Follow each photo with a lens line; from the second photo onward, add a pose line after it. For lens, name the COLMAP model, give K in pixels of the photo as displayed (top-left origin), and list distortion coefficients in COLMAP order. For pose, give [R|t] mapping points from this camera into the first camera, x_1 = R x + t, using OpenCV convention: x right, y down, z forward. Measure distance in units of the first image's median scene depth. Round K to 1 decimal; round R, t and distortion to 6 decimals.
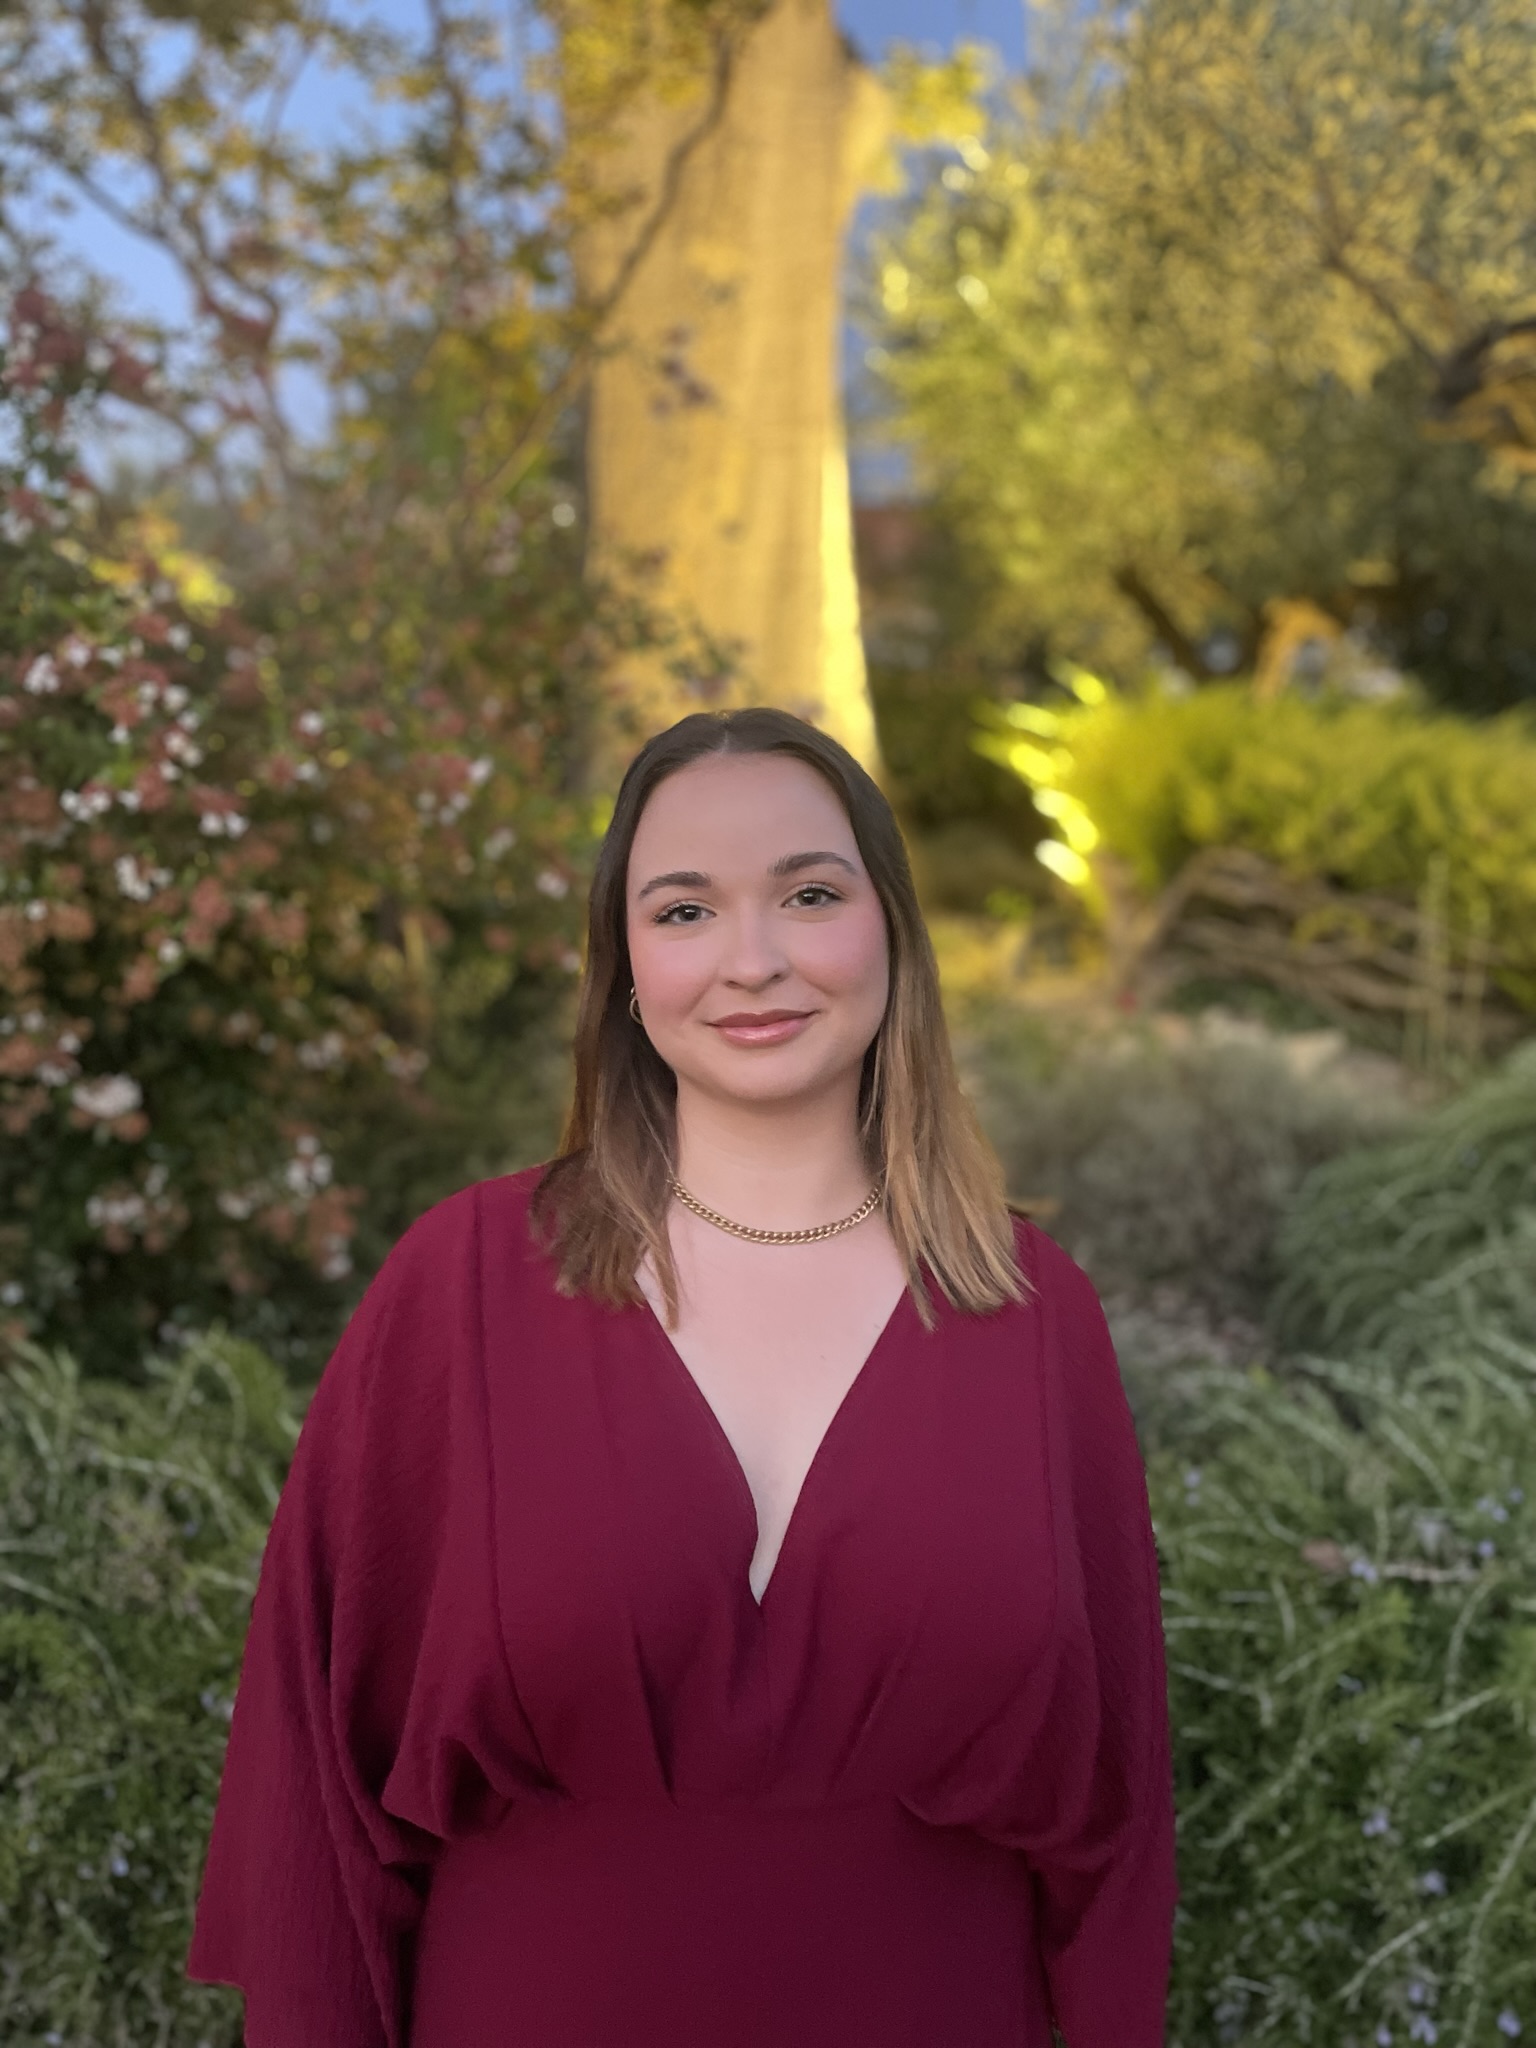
lens RADIAL K [[1539.9, 0, 764.3], [0, 1539.9, 1019.5], [0, 0, 1]] dist [0.085027, -0.119384]
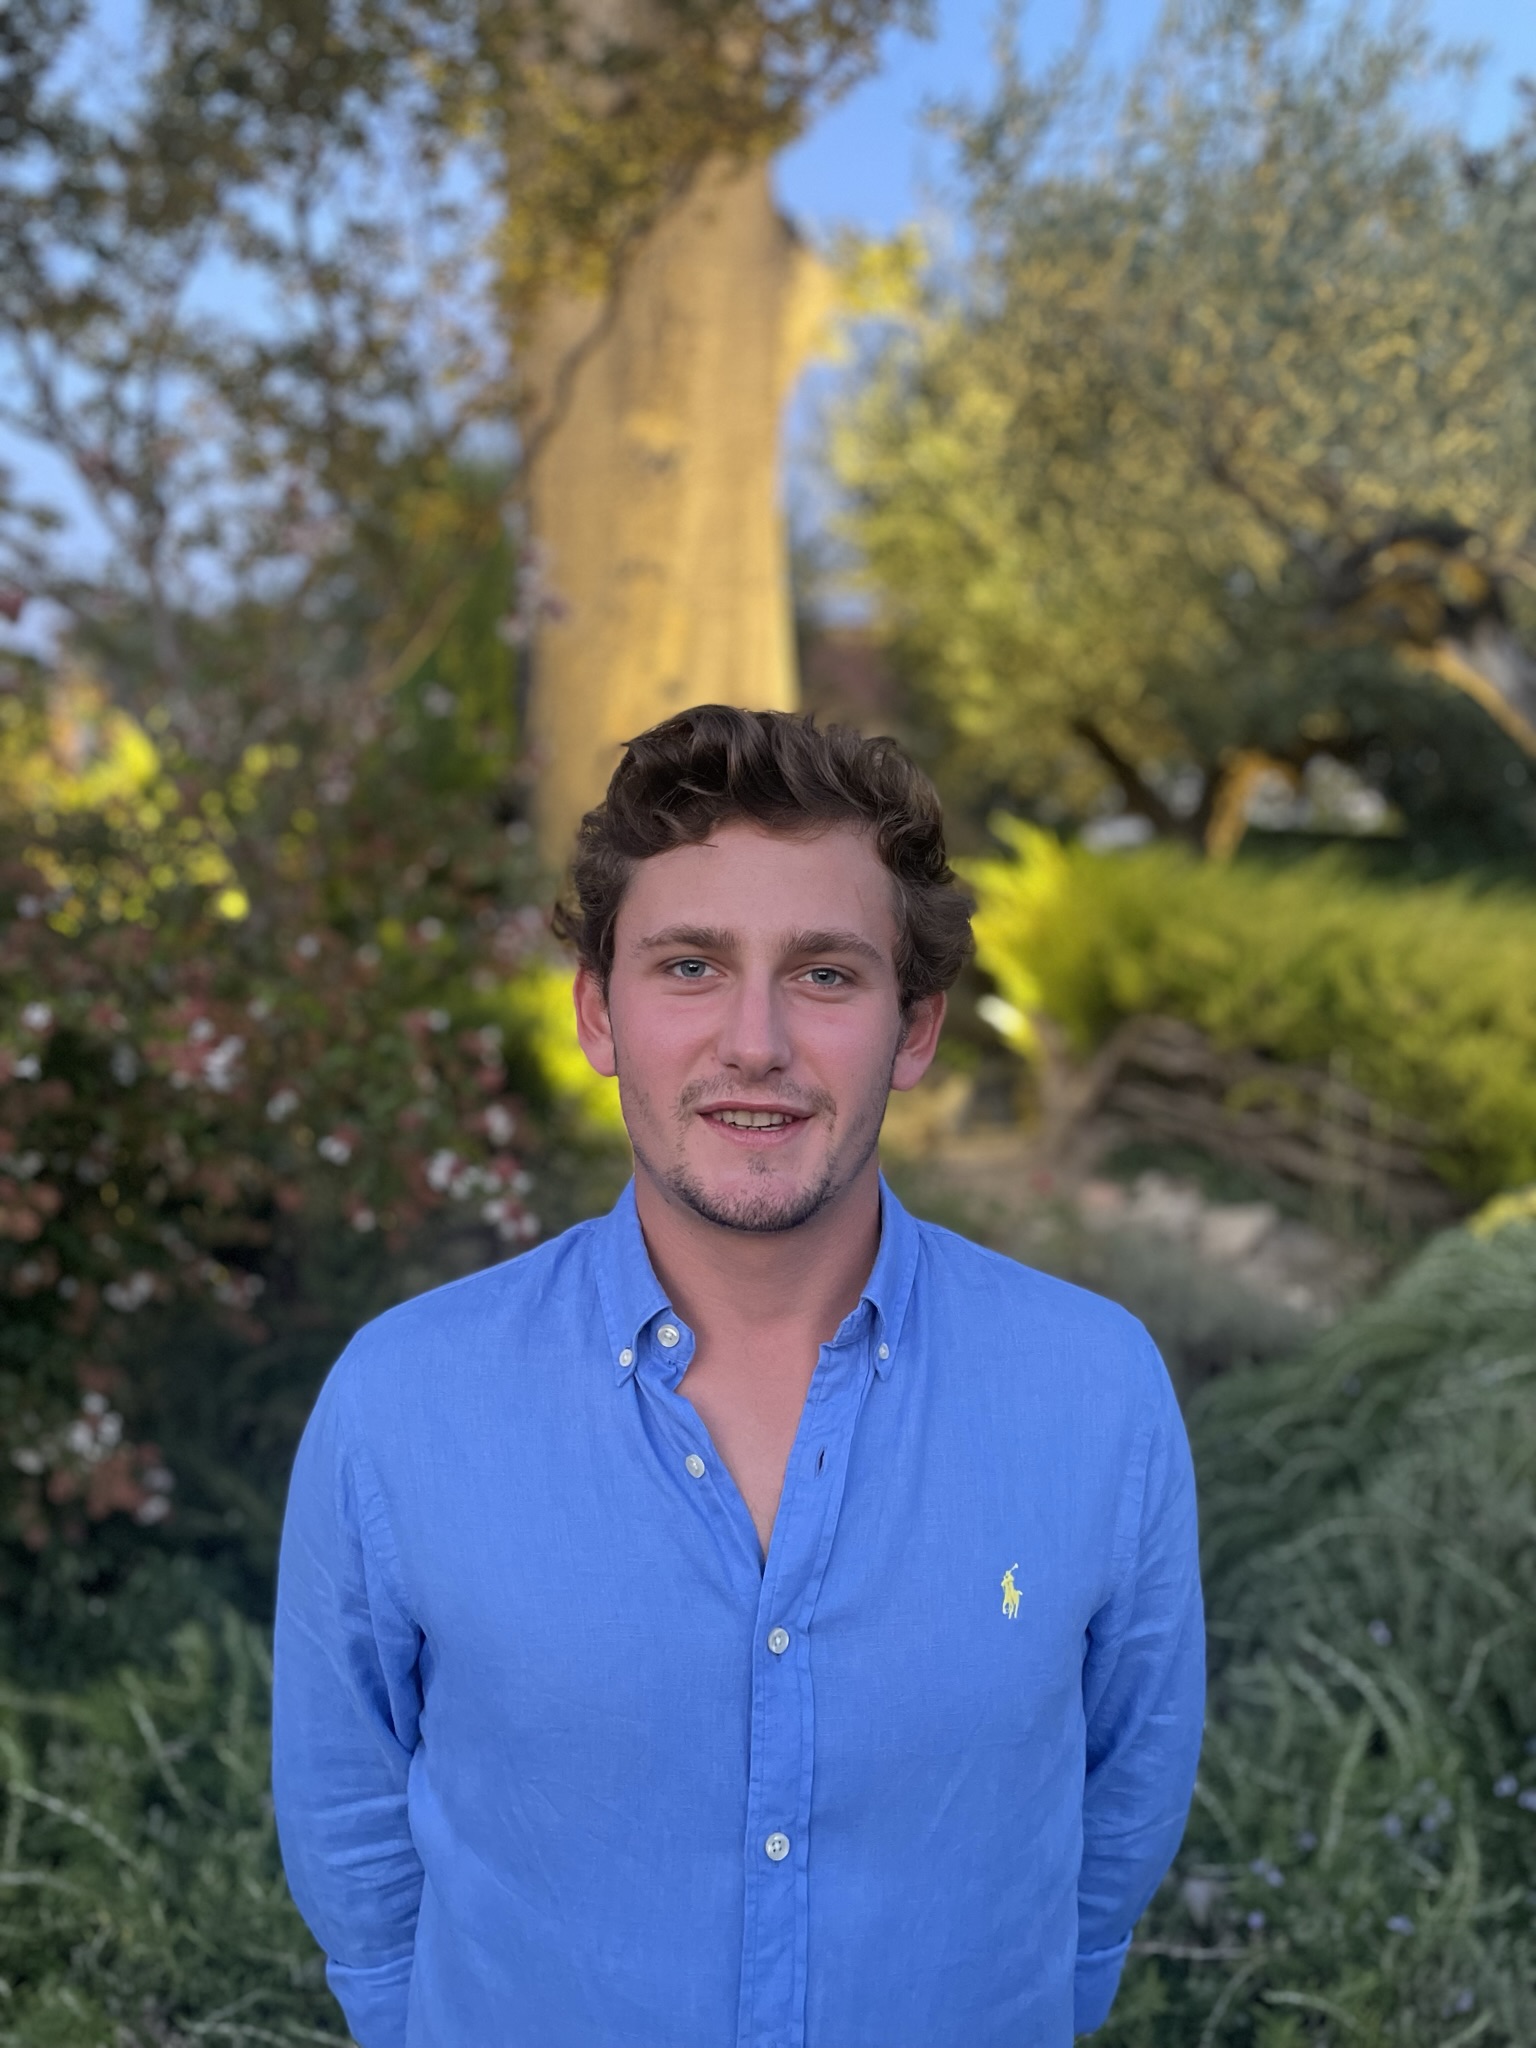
lens RADIAL K [[1538.8, 0, 770.4], [0, 1538.8, 1029.4], [0, 0, 1]] dist [0.086589, -0.121350]
pose [[0.999965, 0.008291, -0.000658, 0.081578], [-0.008315, 0.998228, -0.058924, -0.065429], [0.000168, 0.058928, 0.998262, 0.018318]]
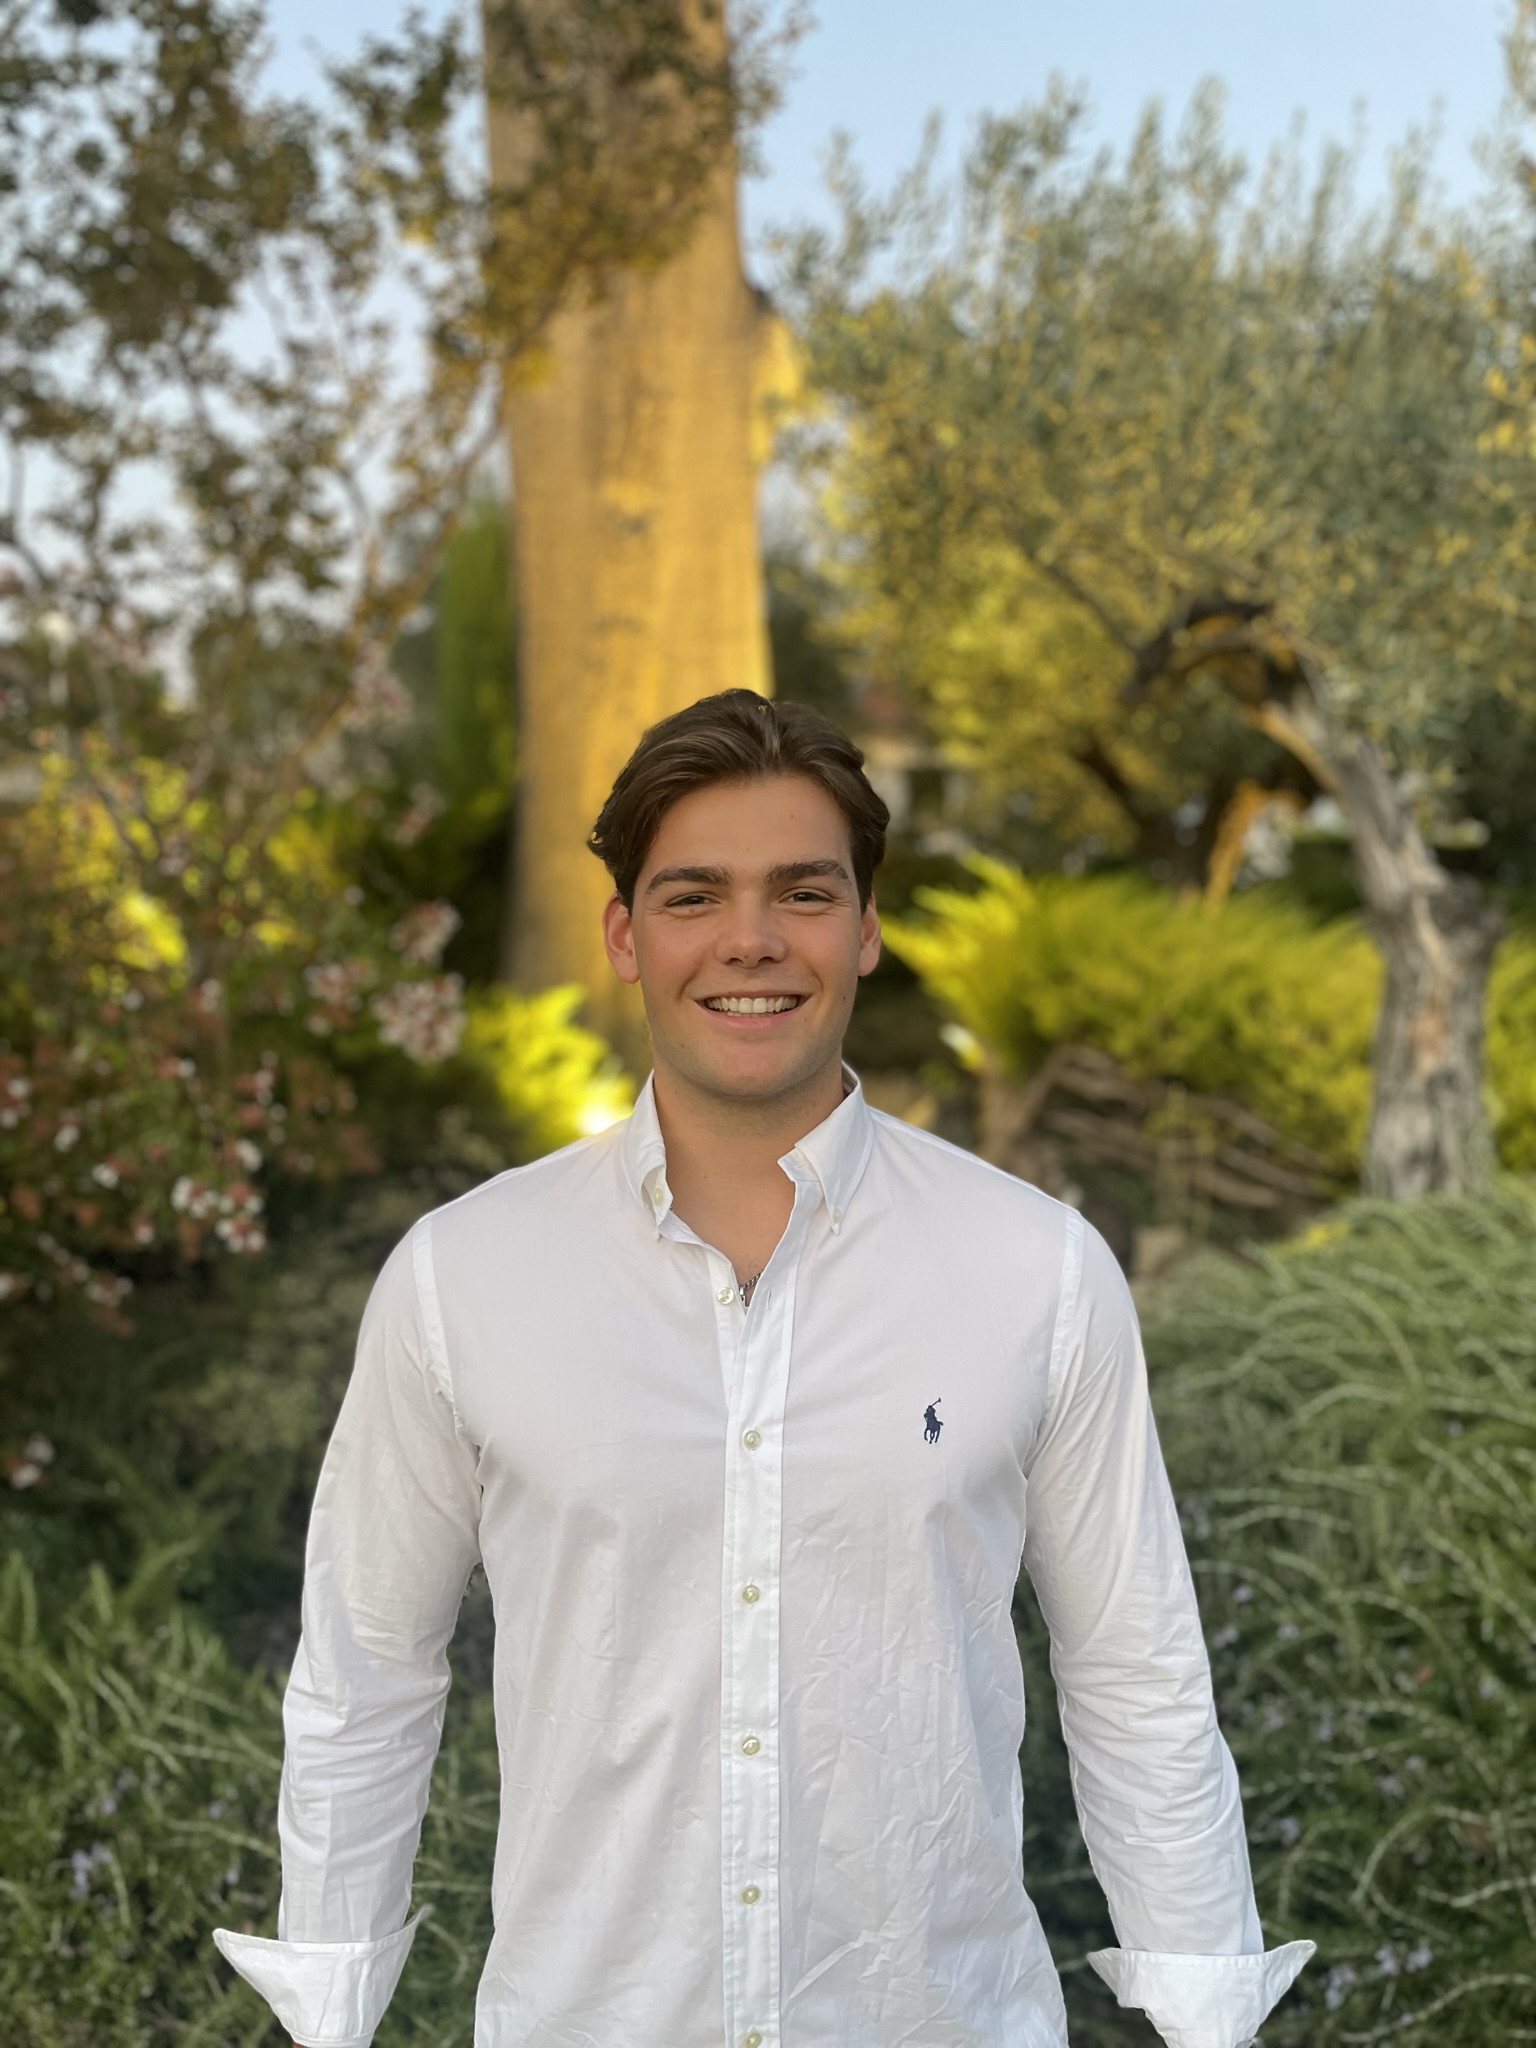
lens RADIAL K [[1539.8, 0, 775.1], [0, 1539.8, 1024.2], [0, 0, 1]] dist [0.087686, -0.124348]
pose [[0.996677, 0.013566, -0.080317, 0.278721], [-0.018961, 0.997587, -0.066795, -0.080573], [0.079217, 0.068095, 0.994529, -0.084469]]
